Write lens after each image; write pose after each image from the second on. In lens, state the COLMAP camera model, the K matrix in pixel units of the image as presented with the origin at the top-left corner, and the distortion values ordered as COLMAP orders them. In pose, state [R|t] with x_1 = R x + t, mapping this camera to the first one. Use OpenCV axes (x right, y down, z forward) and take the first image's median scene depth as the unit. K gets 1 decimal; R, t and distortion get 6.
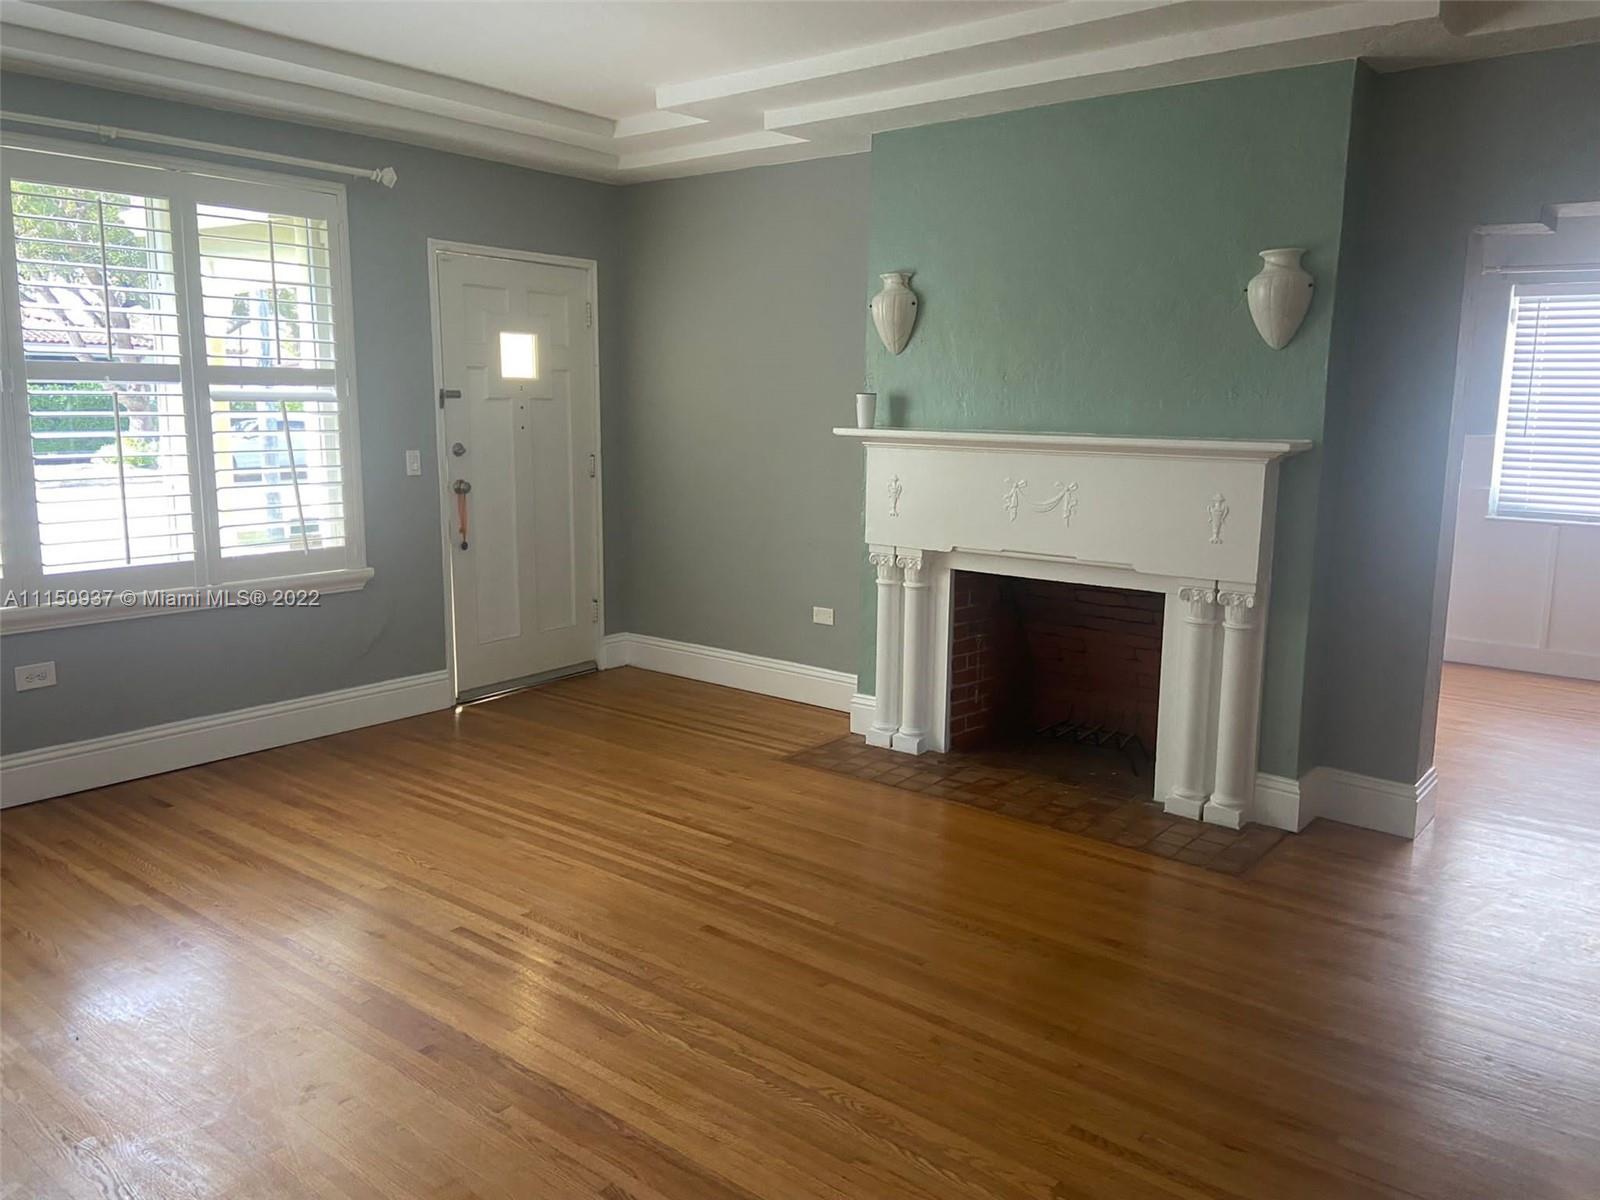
lens RADIAL K [[1193.6, 0, 790.4], [0, 1193.6, 578.2], [0, 0, 1]] dist [0.122270, -0.145672]
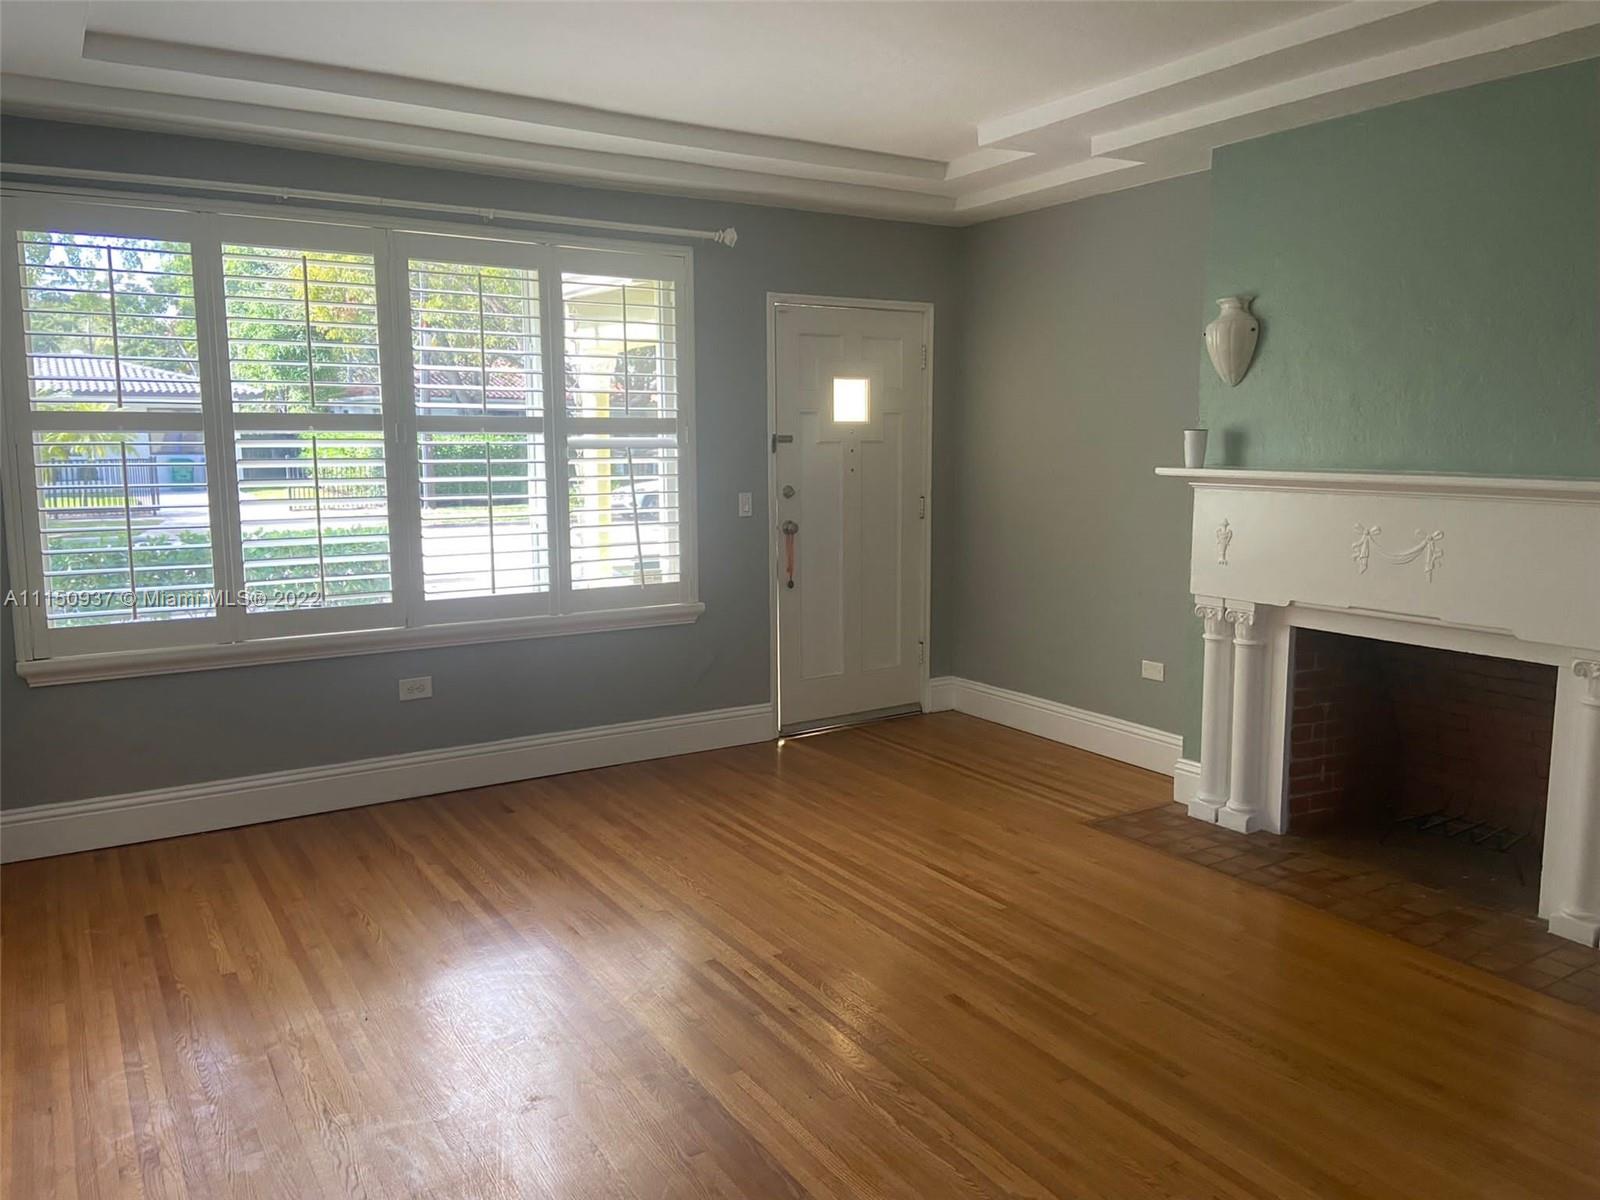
lens RADIAL K [[1193.6, 0, 790.4], [0, 1193.6, 578.2], [0, 0, 1]] dist [0.122270, -0.145672]
pose [[0.944922, 0.025780, -0.326280, 0.081397], [-0.036455, 0.998980, -0.026642, -0.005888], [0.325260, 0.037069, 0.944898, 0.036040]]
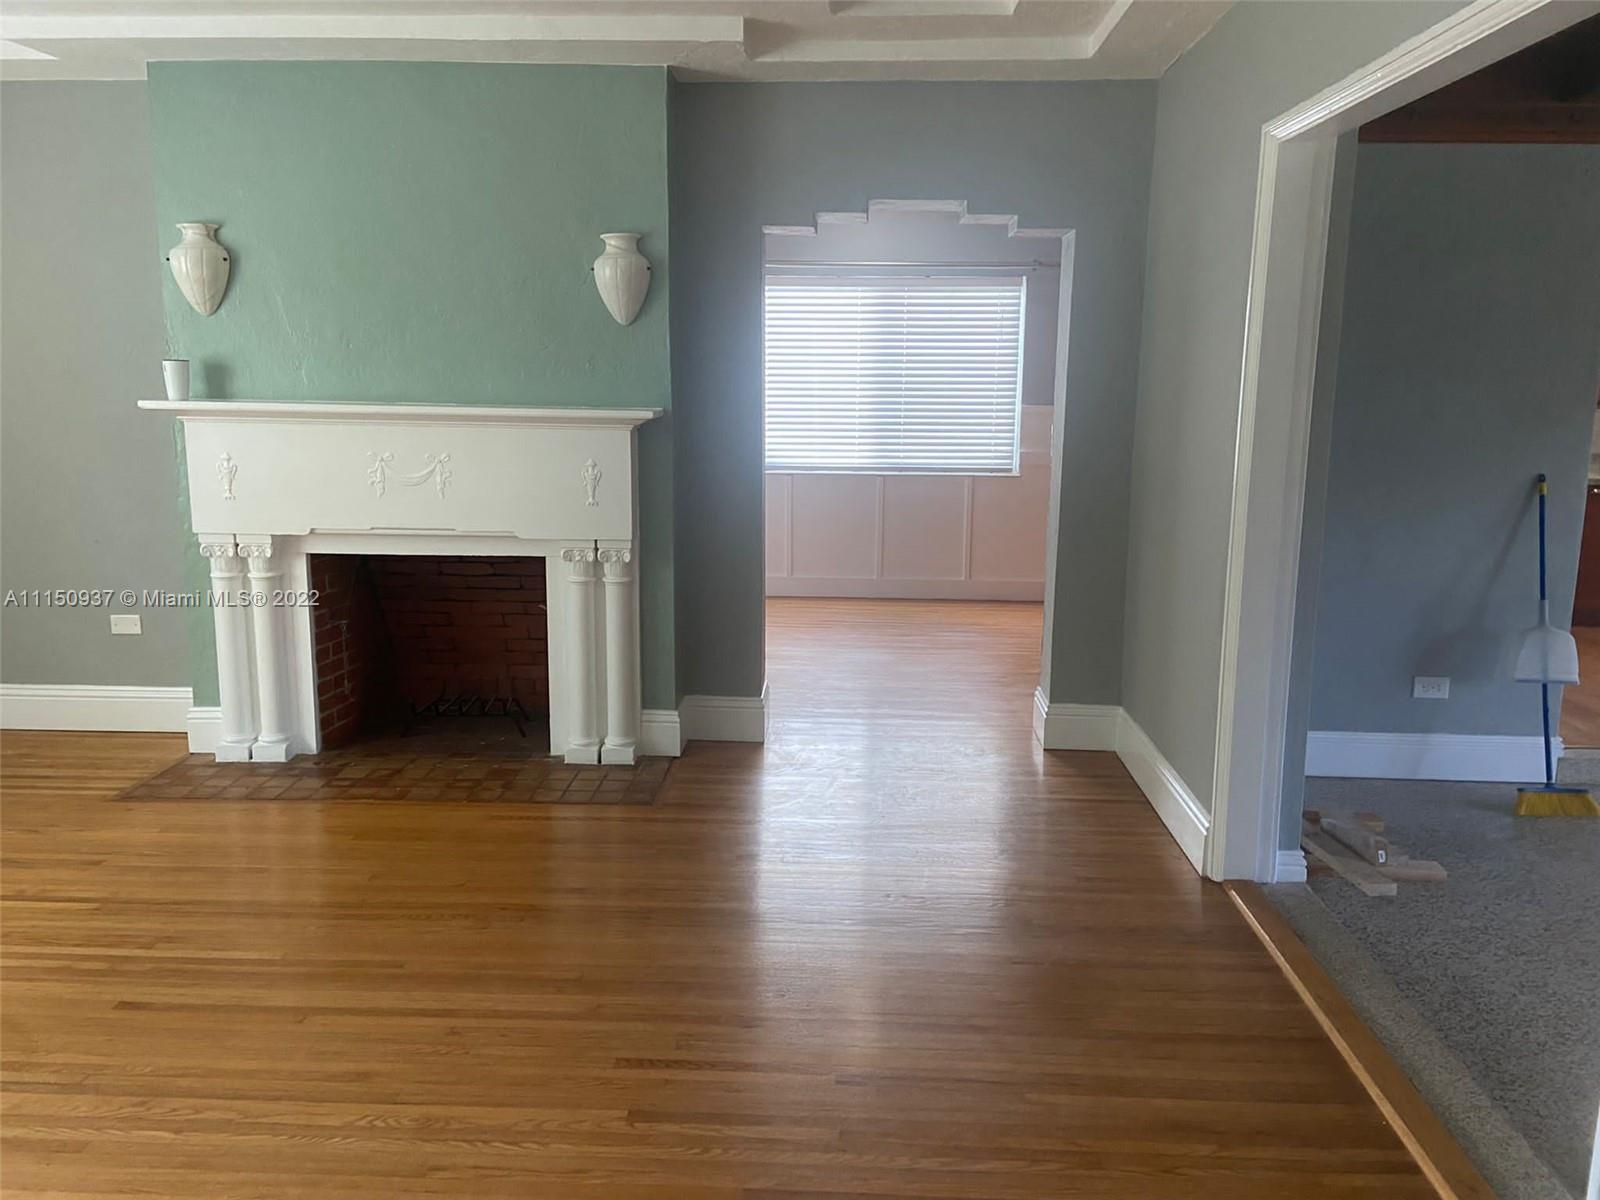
lens RADIAL K [[1200.6, 0, 807.2], [0, 1200.6, 567.2], [0, 0, 1]] dist [0.119316, -0.147914]
pose [[0.802142, -0.099280, 0.588822, -0.115600], [0.091249, 0.994880, 0.043438, -0.002973], [-0.590120, 0.018886, 0.807095, 0.022203]]
